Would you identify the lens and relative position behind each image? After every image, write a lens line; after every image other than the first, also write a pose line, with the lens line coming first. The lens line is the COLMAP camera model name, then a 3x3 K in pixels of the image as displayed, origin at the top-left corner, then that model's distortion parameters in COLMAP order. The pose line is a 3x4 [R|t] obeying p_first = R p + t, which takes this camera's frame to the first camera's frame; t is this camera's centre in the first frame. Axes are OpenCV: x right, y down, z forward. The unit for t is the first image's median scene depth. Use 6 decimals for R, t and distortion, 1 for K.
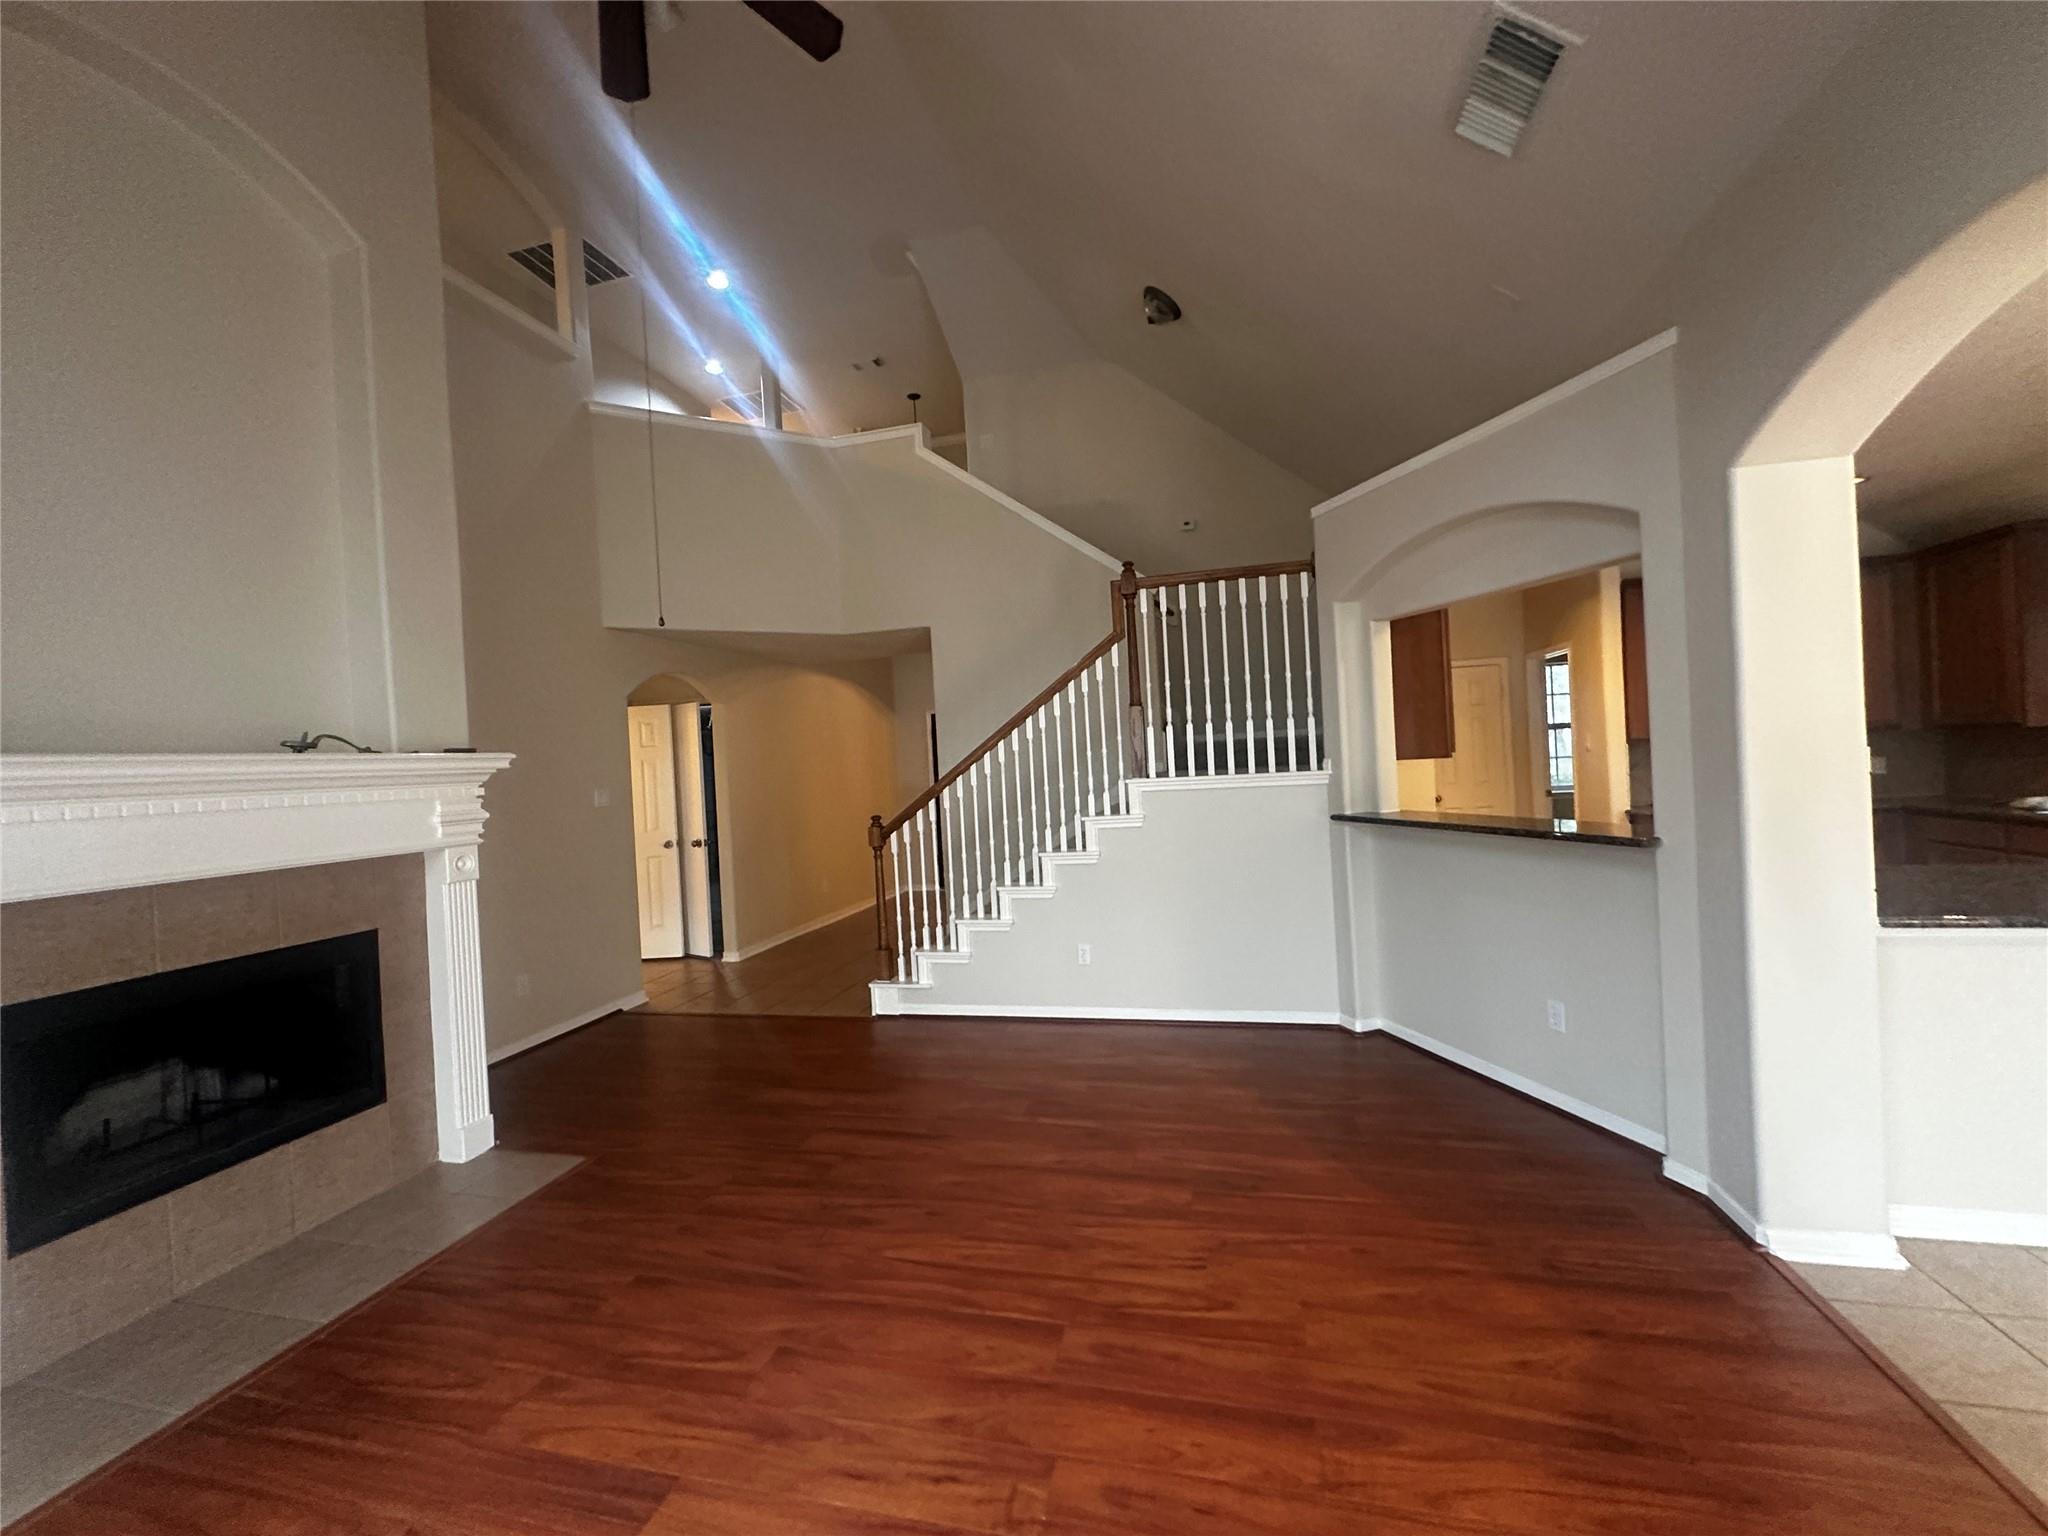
lens RADIAL K [[817.6, 0, 1028.3], [0, 817.6, 771.8], [0, 0, 1]] dist [0.000841, 0.000034]
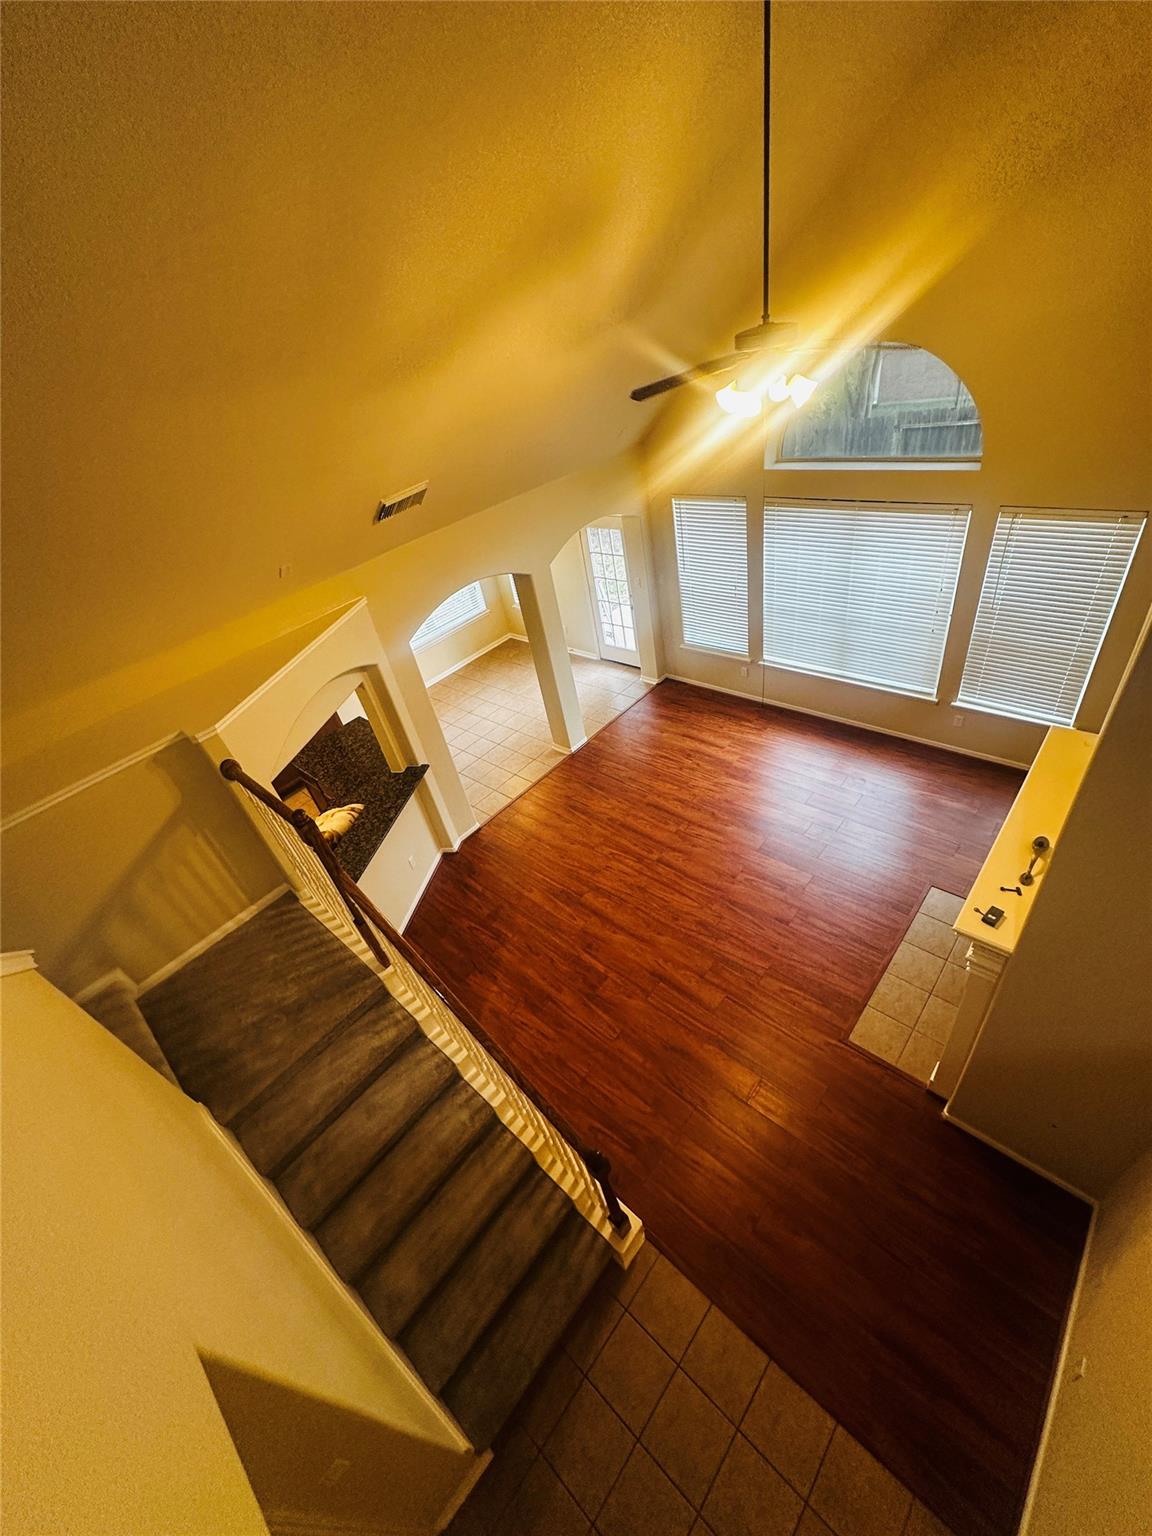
lens RADIAL K [[613.2, 0, 574.8], [0, 613.2, 765.0], [0, 0, 1]] dist [0.000841, 0.000034]
pose [[-0.860928, -0.119628, 0.494461, -0.870237], [0.221696, 0.786587, 0.576309, -1.196121], [-0.457879, 0.605781, -0.650674, 2.486915]]
